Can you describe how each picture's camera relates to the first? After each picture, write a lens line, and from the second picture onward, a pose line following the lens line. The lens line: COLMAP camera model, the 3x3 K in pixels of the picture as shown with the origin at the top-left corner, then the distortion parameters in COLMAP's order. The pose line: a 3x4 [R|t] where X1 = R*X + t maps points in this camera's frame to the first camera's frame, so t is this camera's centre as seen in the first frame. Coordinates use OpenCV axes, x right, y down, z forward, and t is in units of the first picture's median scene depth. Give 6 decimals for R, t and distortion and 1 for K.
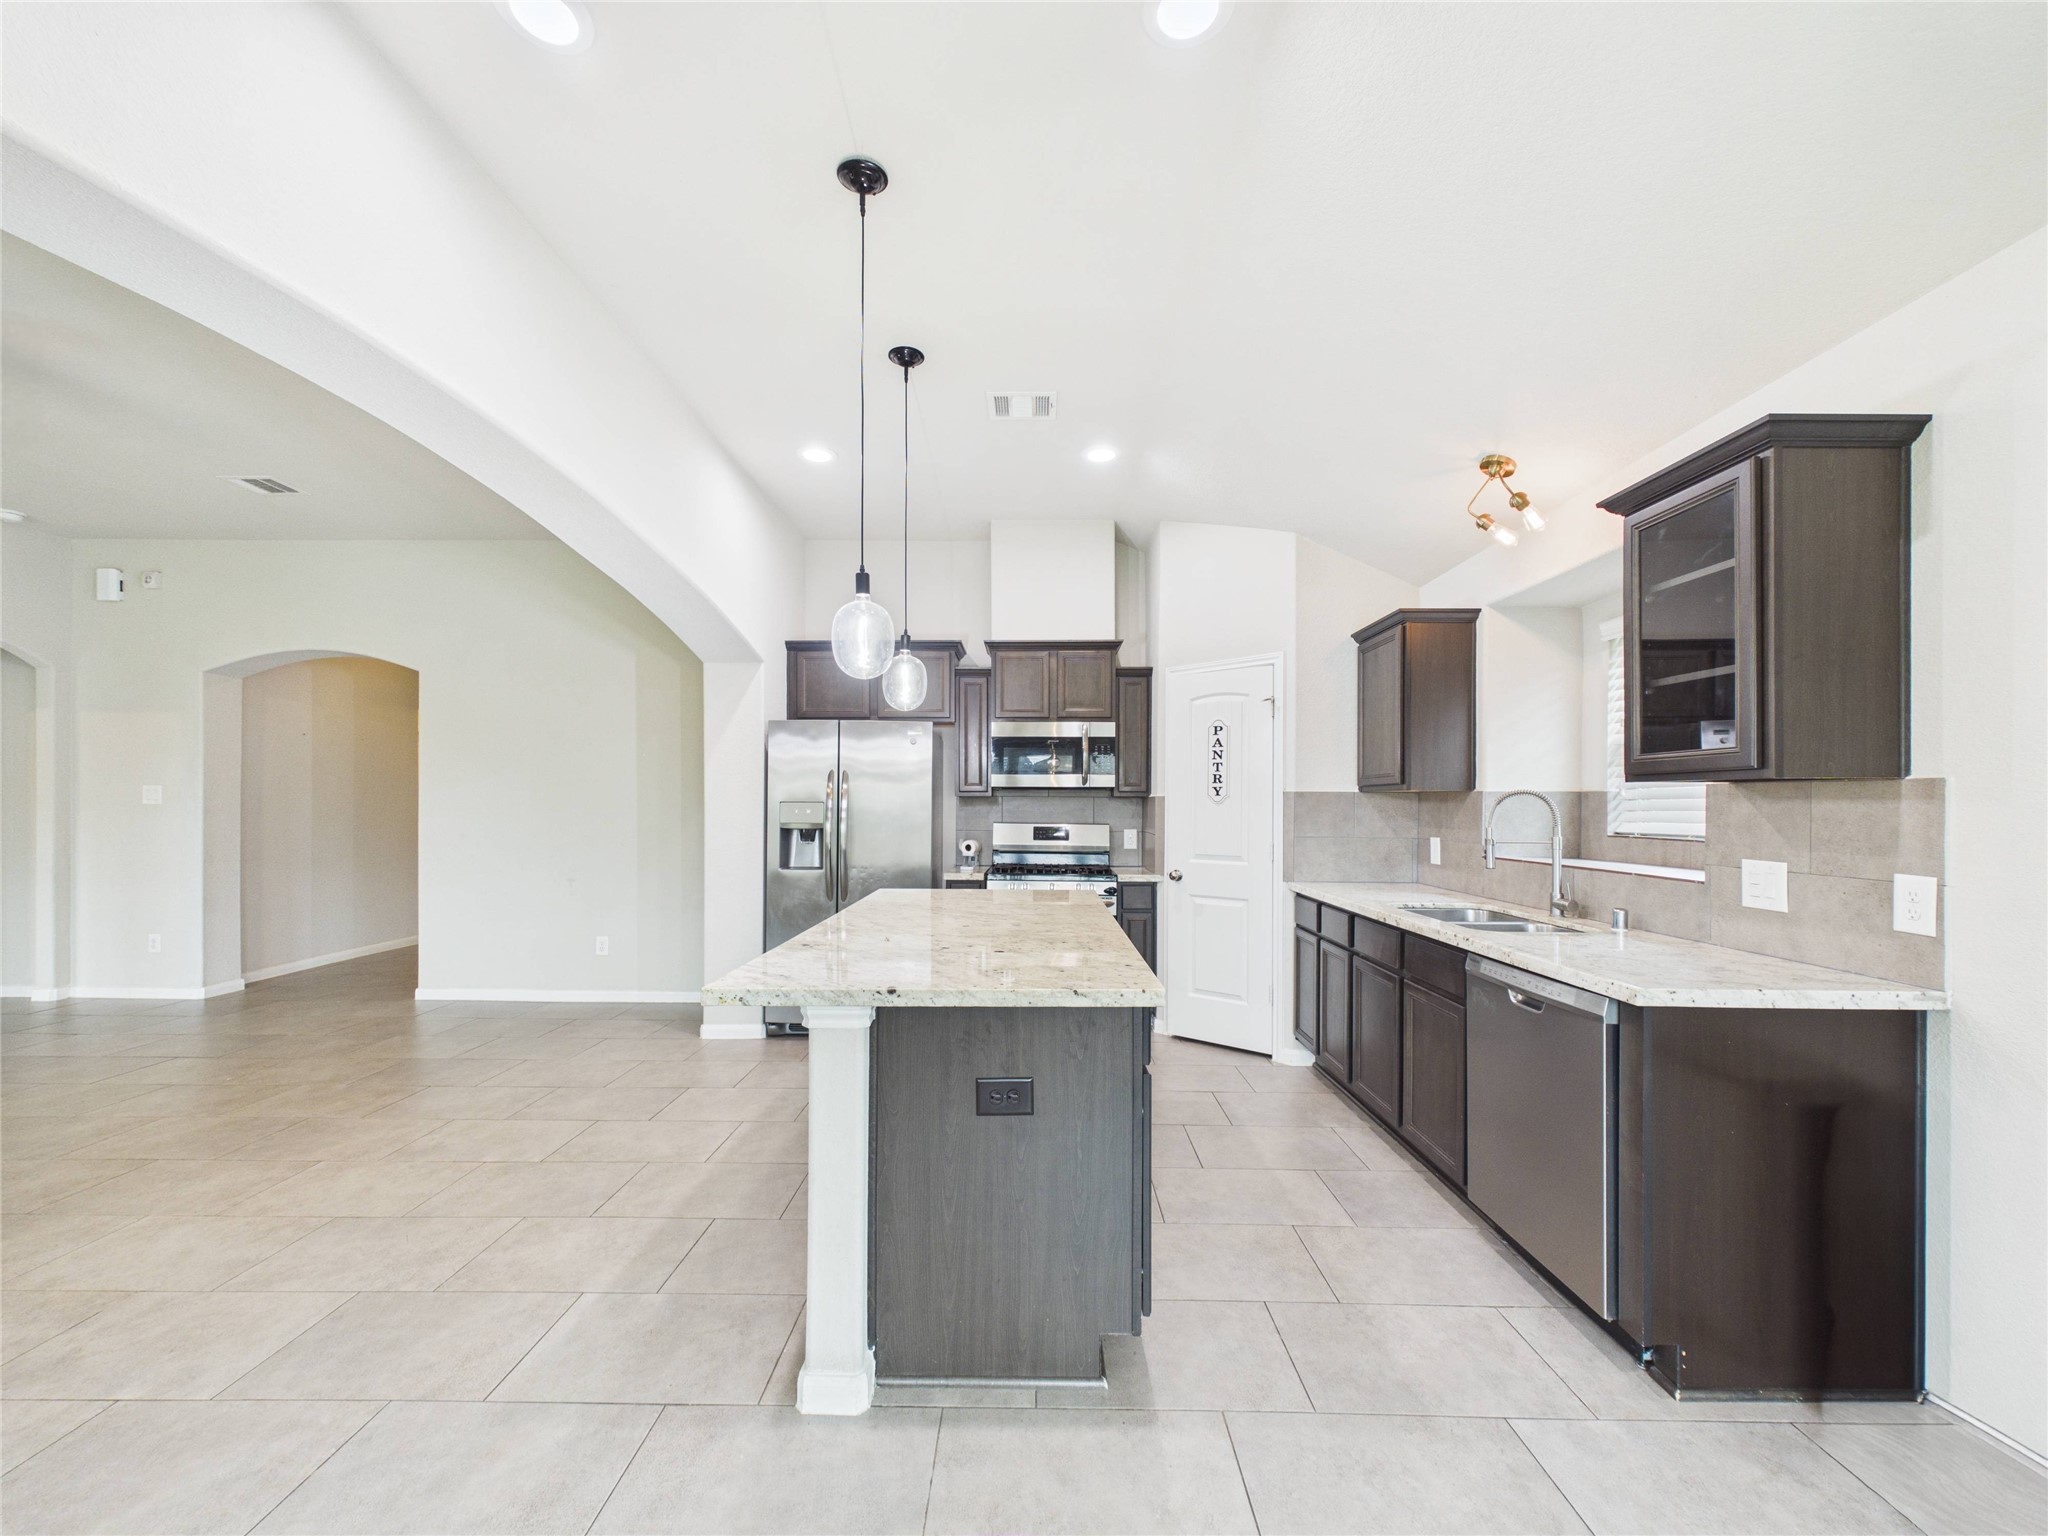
lens RADIAL K [[825.2, 0, 1024.7], [0, 825.2, 802.5], [0, 0, 1]] dist [0.001137, -0.000087]
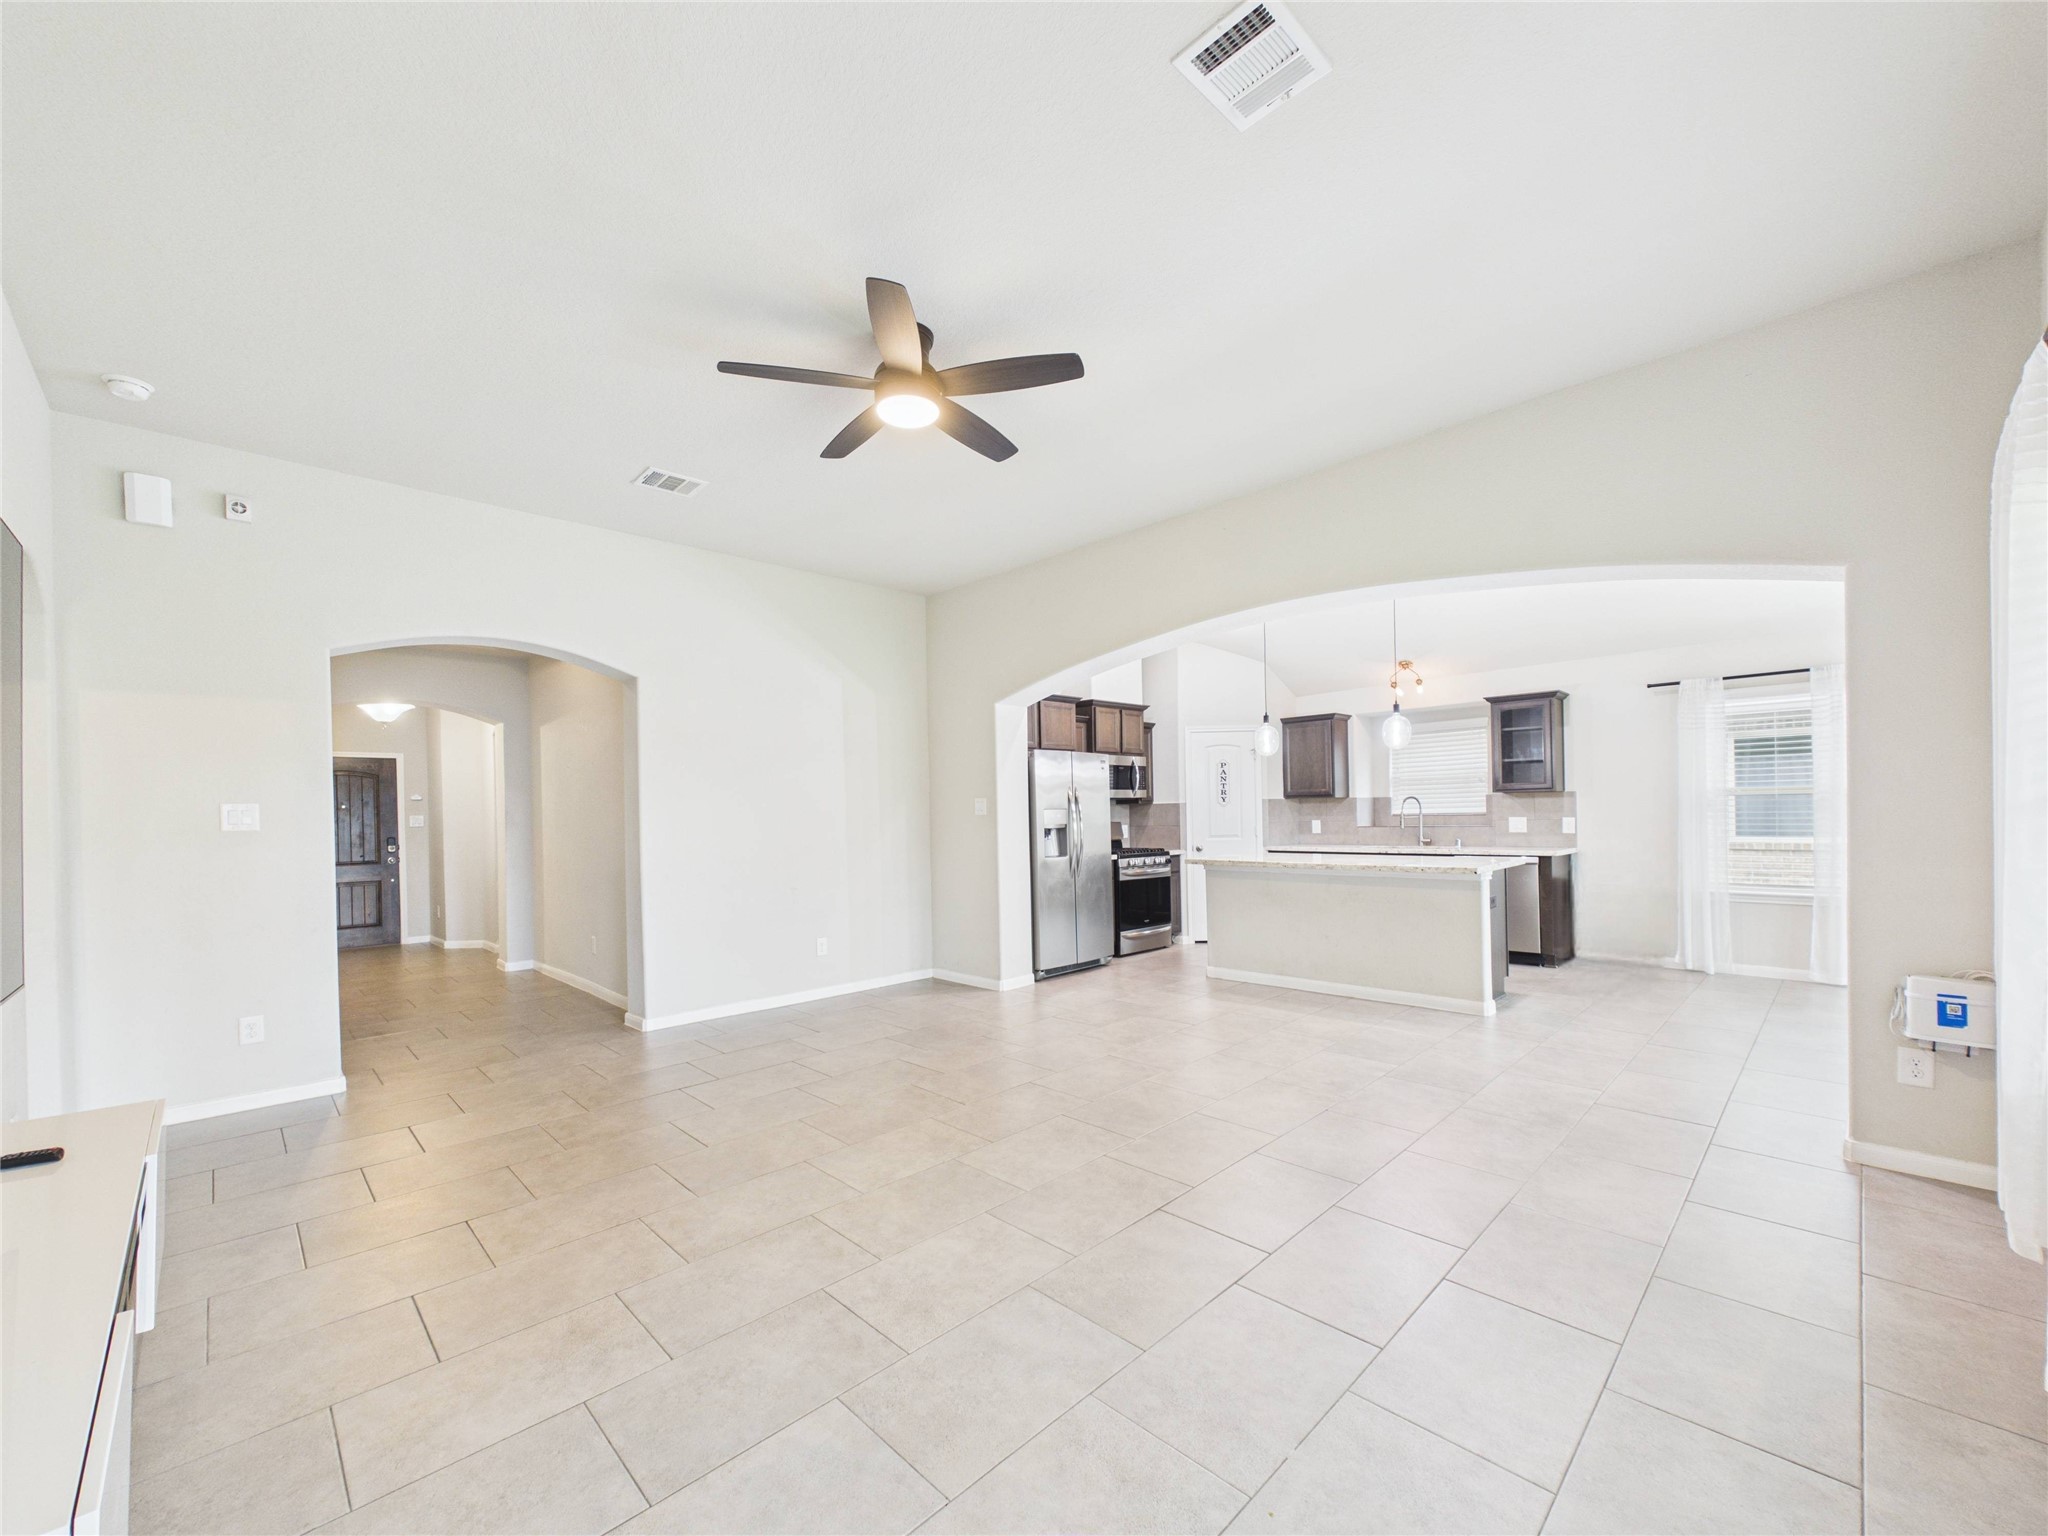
lens RADIAL K [[824.6, 0, 1024.4], [0, 824.6, 814.9], [0, 0, 1]] dist [0.001241, 0.000115]
pose [[0.703711, -0.020597, 0.710188, -1.422868], [0.022953, 0.999717, 0.006250, -0.000848], [-0.710115, 0.011903, 0.703985, 0.056640]]
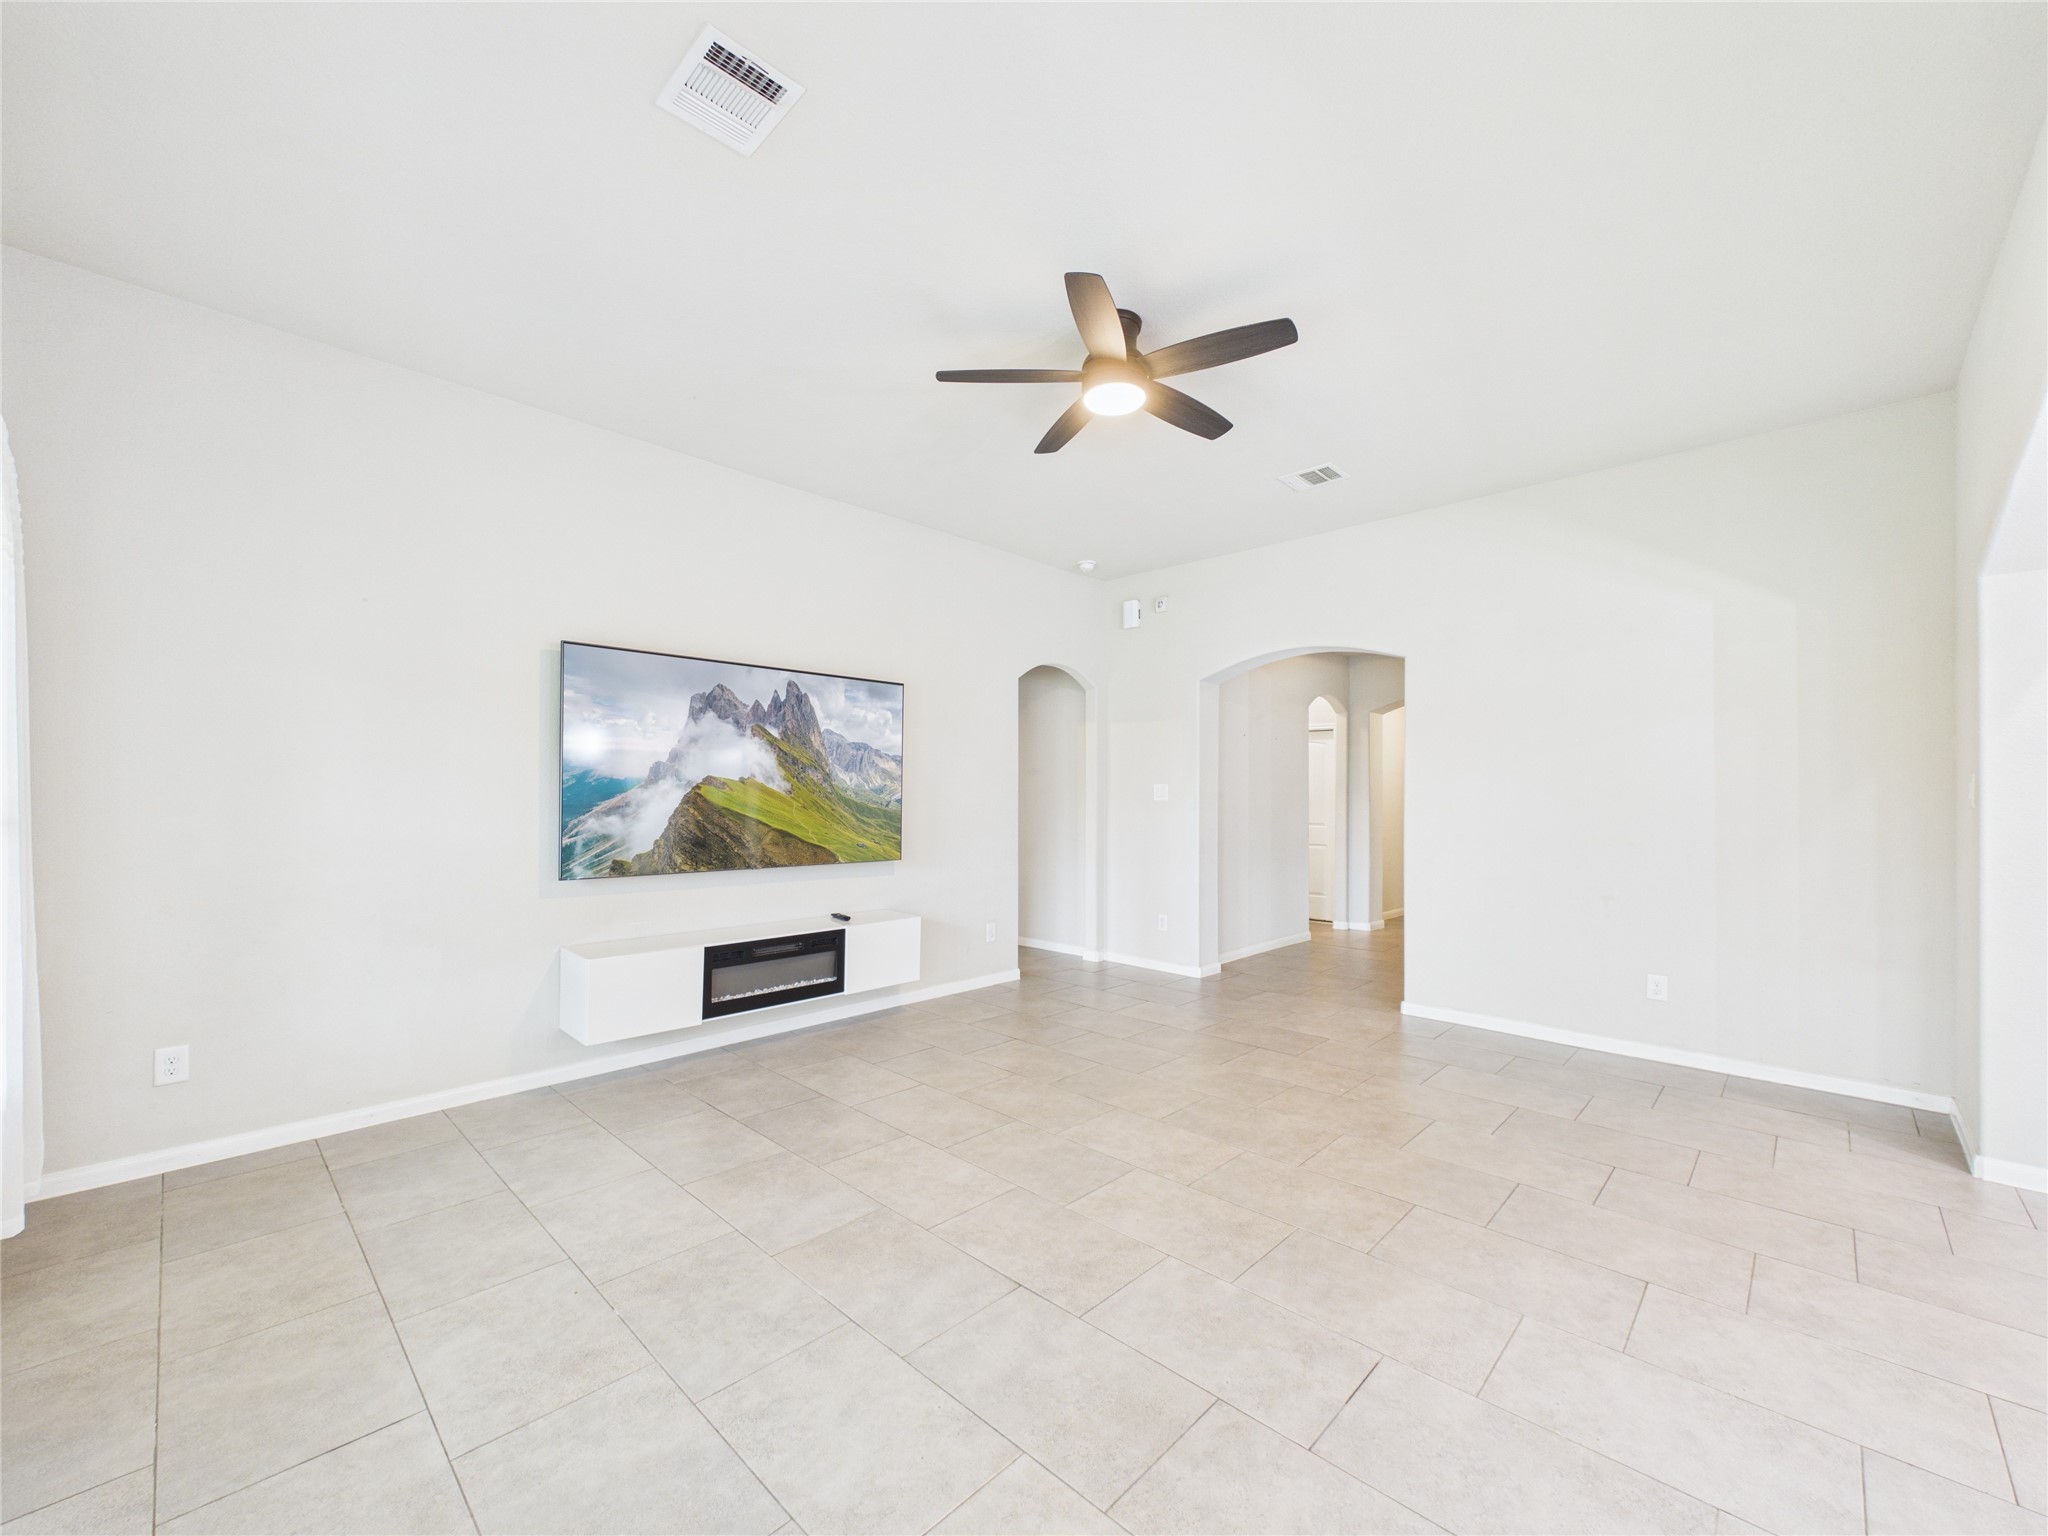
lens RADIAL K [[823.8, 0, 1024.2], [0, 823.8, 793.8], [0, 0, 1]] dist [-0.000679, -0.000111]
pose [[0.727099, -0.003266, -0.686525, -0.539232], [-0.001877, 0.999975, -0.006746, 0.000977], [0.686530, 0.006194, 0.727075, 0.054129]]
